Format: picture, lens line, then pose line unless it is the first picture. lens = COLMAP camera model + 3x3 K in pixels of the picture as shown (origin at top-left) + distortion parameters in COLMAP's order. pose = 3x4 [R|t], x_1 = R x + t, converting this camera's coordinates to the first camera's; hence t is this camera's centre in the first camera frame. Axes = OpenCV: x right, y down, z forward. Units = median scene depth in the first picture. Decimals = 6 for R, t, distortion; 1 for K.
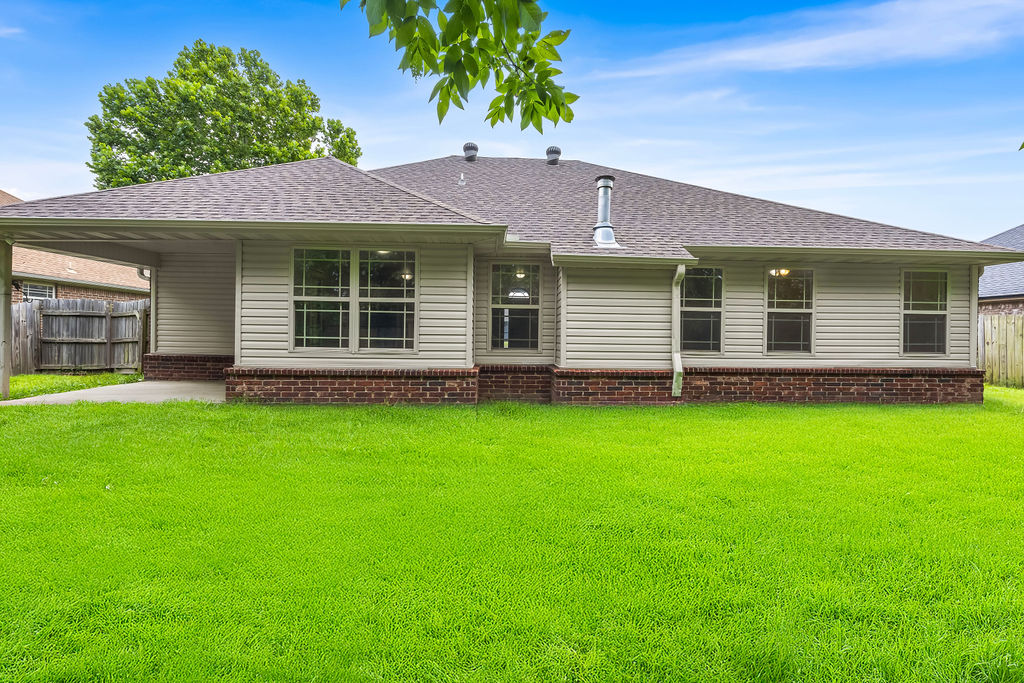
lens RADIAL K [[386.5, 0, 506.8], [0, 386.5, 337.5], [0, 0, 1]] dist [-0.001441, -0.000418]
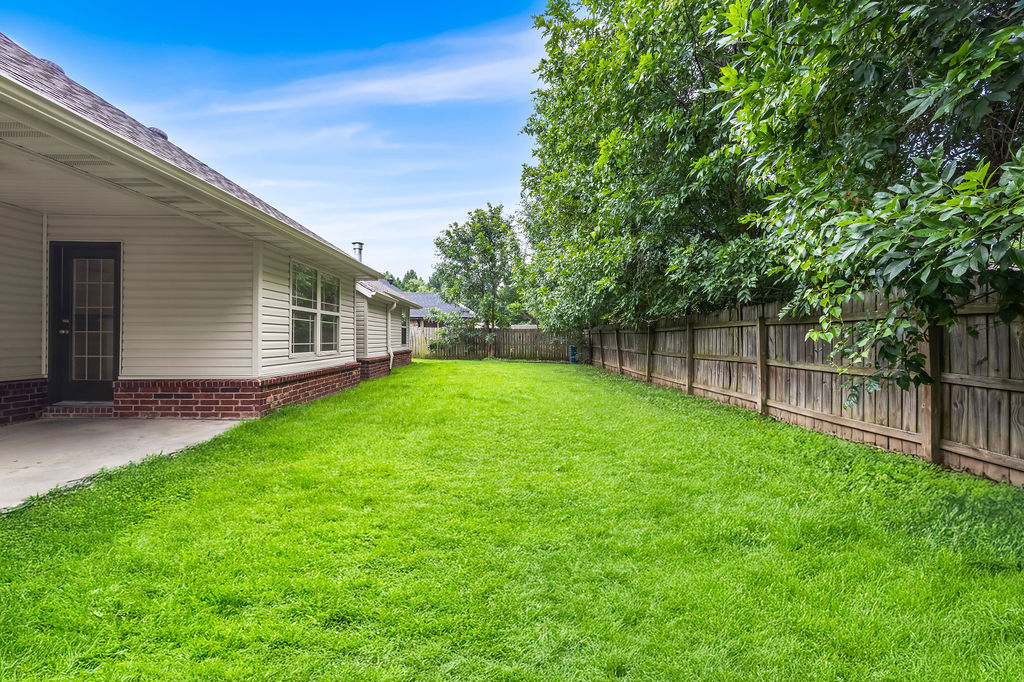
lens RADIAL K [[386.5, 0, 506.8], [0, 386.5, 337.0], [0, 0, 1]] dist [-0.001441, -0.000418]
pose [[0.021979, -0.009626, 0.999712, -1.290666], [0.002228, 0.999952, 0.009580, -0.023585], [-0.999756, 0.002017, 0.021999, 0.313341]]
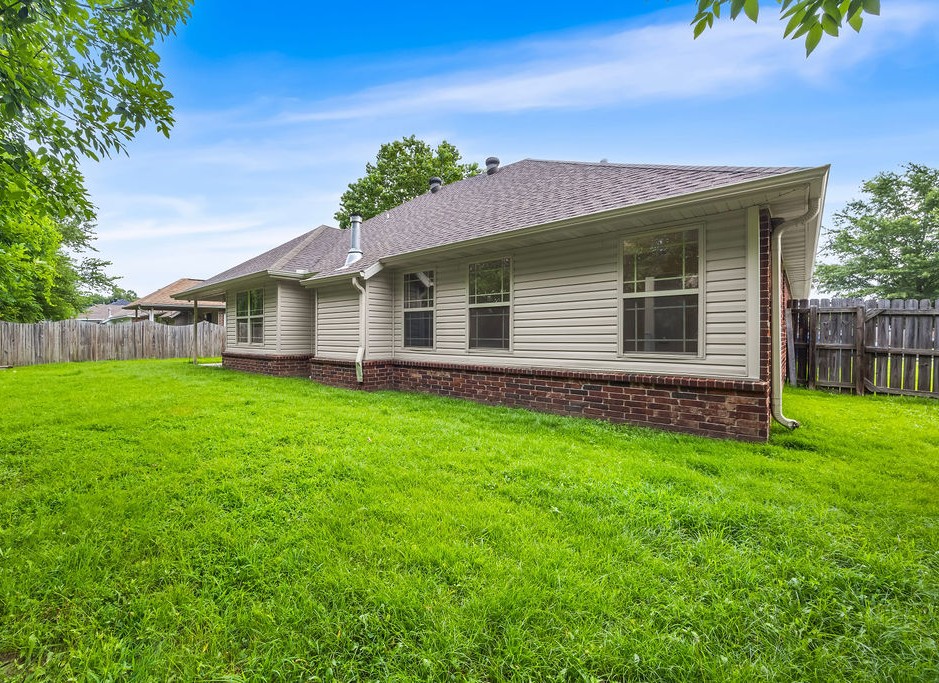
lens RADIAL K [[394.8, 0, 434.6], [0, 394.8, 337.6], [0, 0, 1]] dist [-0.016867, 0.000087]
pose [[0.708771, -0.007052, -0.705404, 1.320201], [0.009226, 0.999957, -0.000726, 0.009153], [0.705378, -0.005994, 0.708806, 0.226462]]
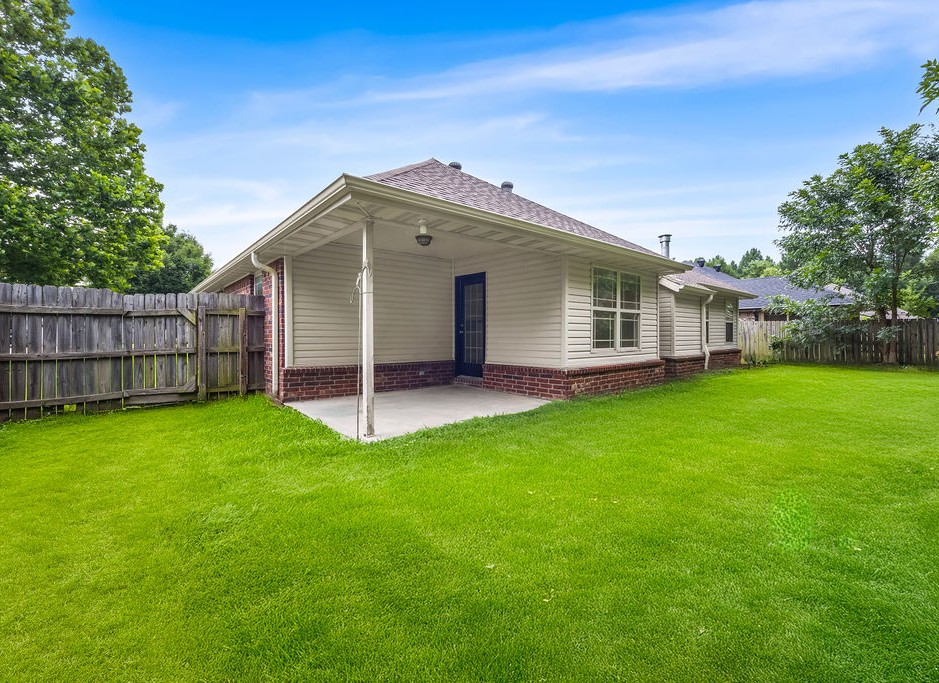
lens RADIAL K [[394.8, 0, 434.6], [0, 394.8, 337.6], [0, 0, 1]] dist [-0.016867, 0.000087]
pose [[0.815618, -0.017720, 0.578320, -1.341852], [0.015764, 0.999840, 0.008403, -0.022714], [-0.578376, 0.002263, 0.815767, 0.232059]]
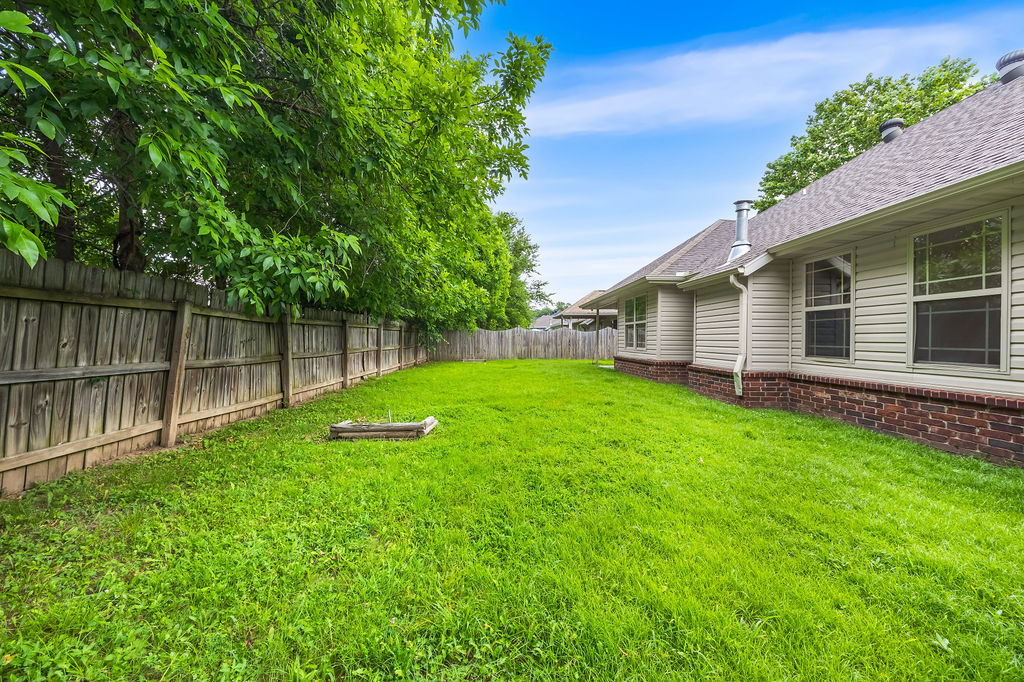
lens RADIAL K [[397.4, 0, 508.3], [0, 397.4, 338.6], [0, 0, 1]] dist [-0.008003, -0.000129]
pose [[-0.017192, -0.012603, -0.999773, 1.355503], [-0.007204, 0.999896, -0.012481, 0.009746], [0.999826, 0.006988, -0.017282, 0.322667]]
